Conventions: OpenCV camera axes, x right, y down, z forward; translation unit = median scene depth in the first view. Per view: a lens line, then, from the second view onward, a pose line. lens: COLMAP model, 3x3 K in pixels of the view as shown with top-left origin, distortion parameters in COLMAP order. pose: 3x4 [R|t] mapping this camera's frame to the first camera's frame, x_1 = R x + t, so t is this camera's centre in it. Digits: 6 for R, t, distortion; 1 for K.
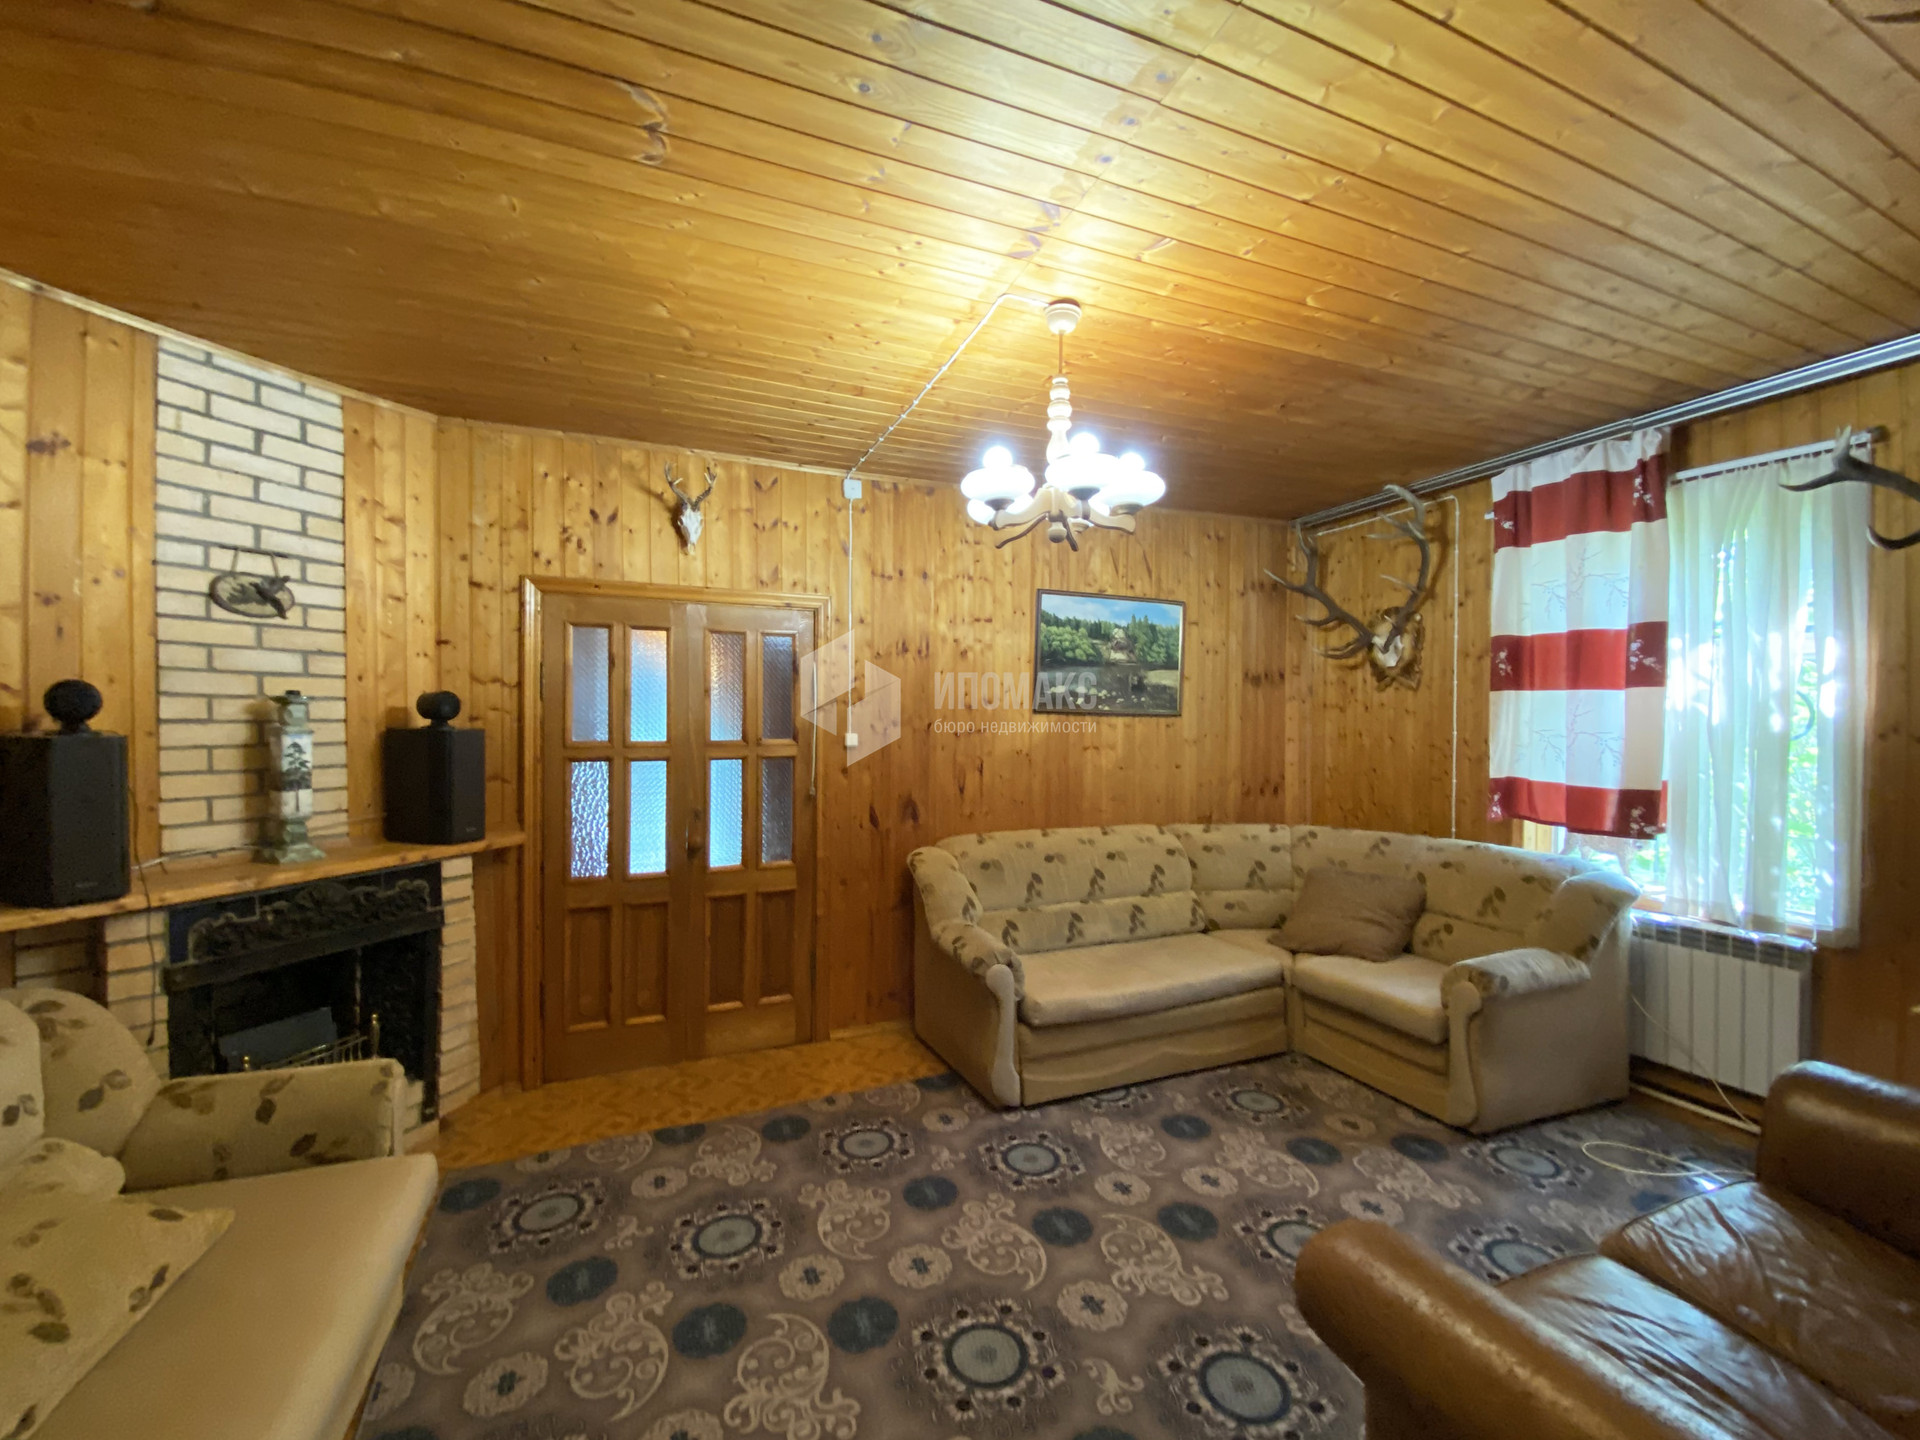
lens RADIAL K [[760.3, 0, 959.9], [0, 760.3, 730.7], [0, 0, 1]] dist [0.080469, -0.041476]
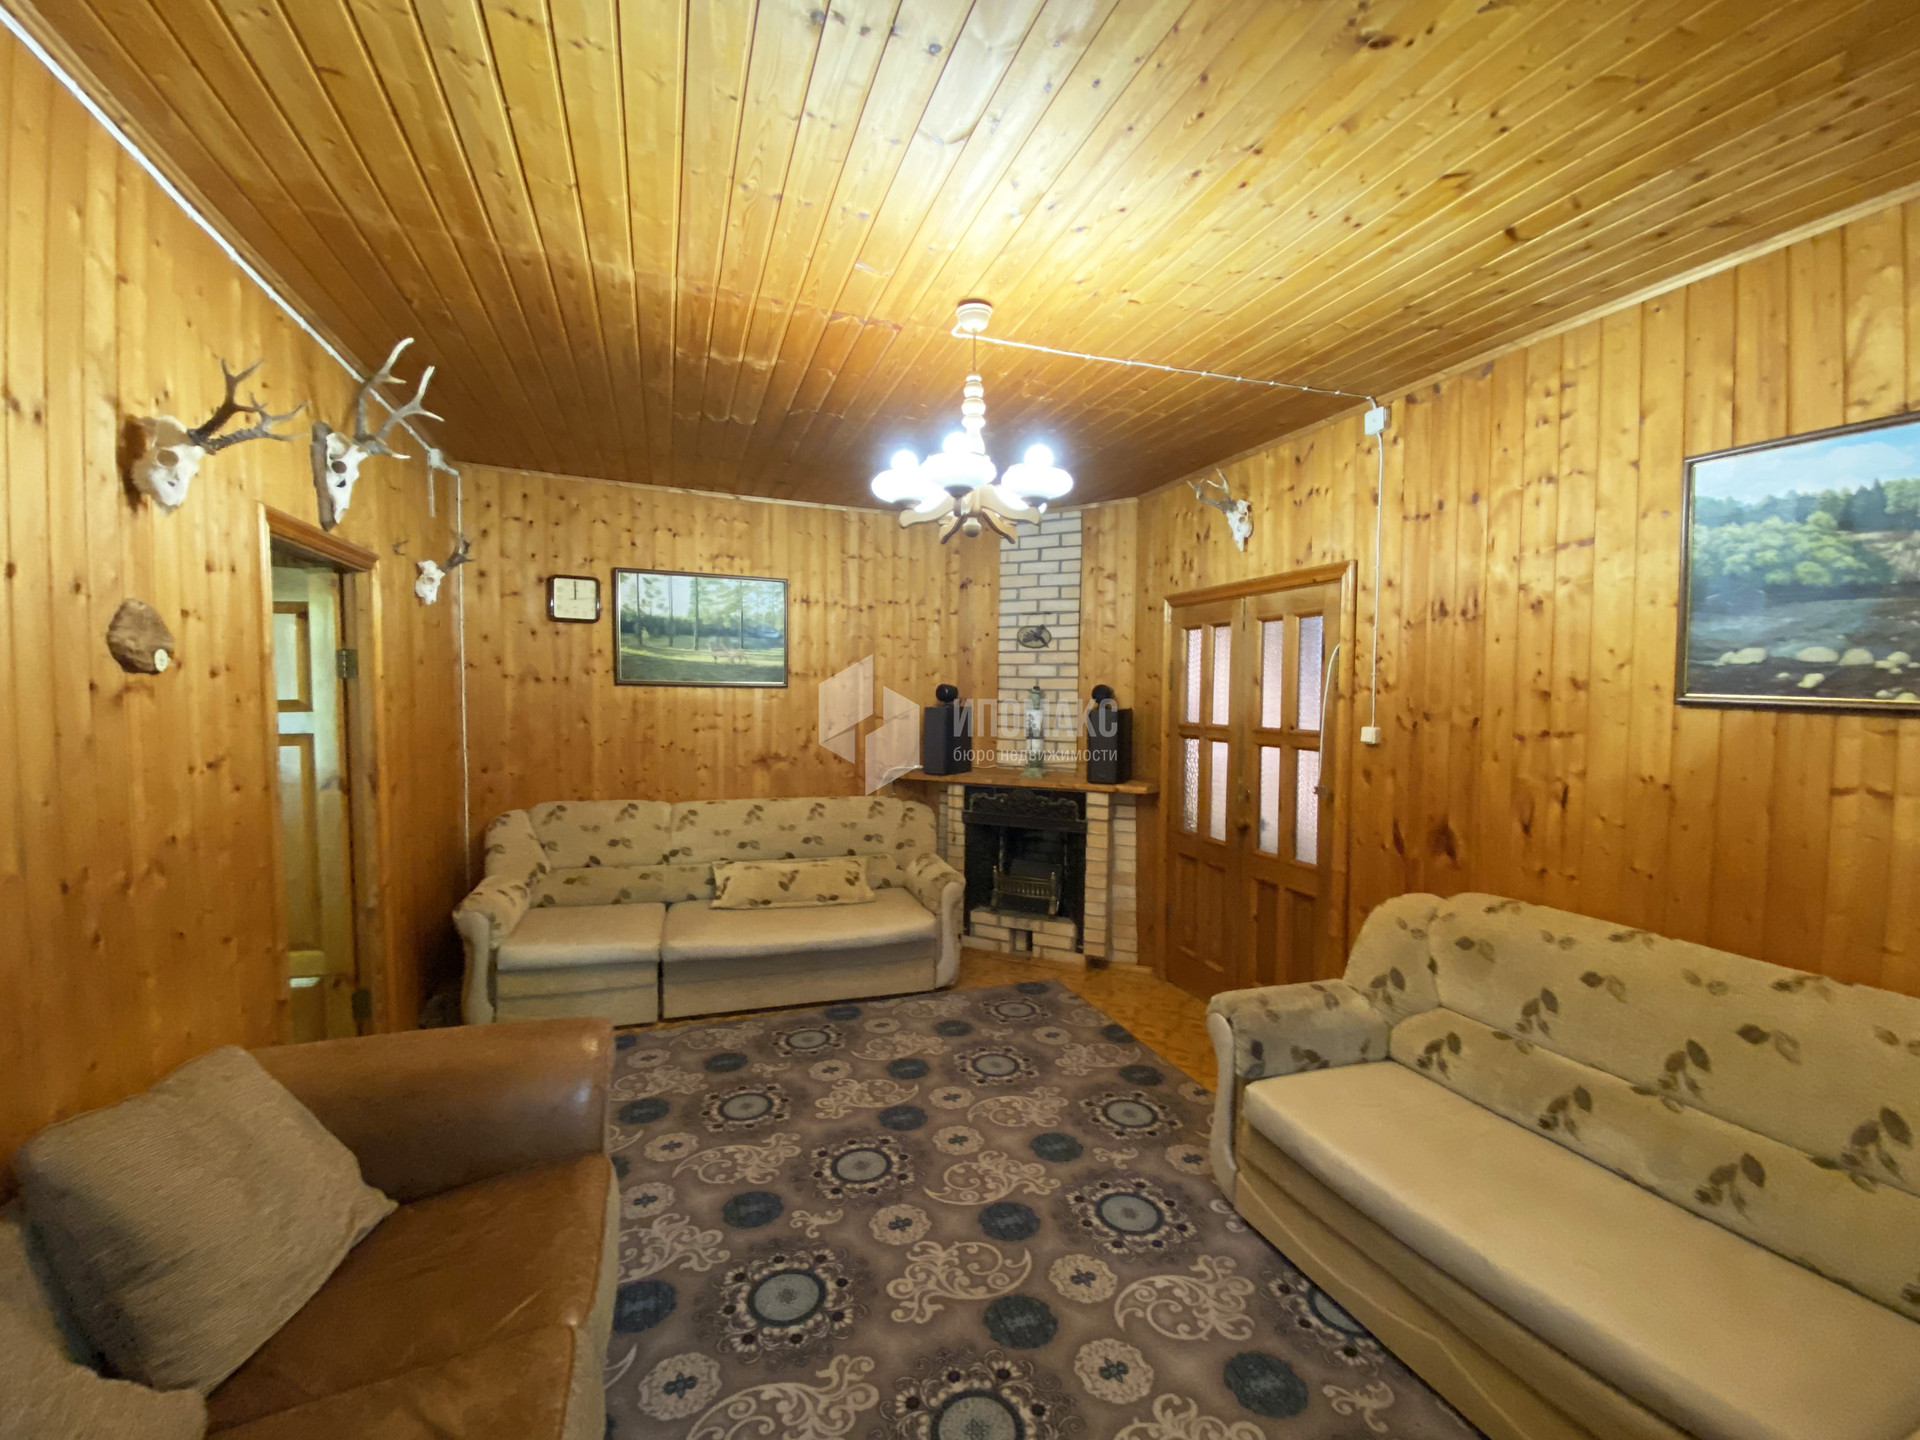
lens RADIAL K [[760.3, 0, 959.9], [0, 760.3, 730.7], [0, 0, 1]] dist [0.080469, -0.041476]
pose [[0.007472, 0.048717, -0.998785, 0.832468], [-0.029232, 0.998396, 0.048479, -0.024184], [0.999545, 0.028835, 0.008884, 0.697563]]
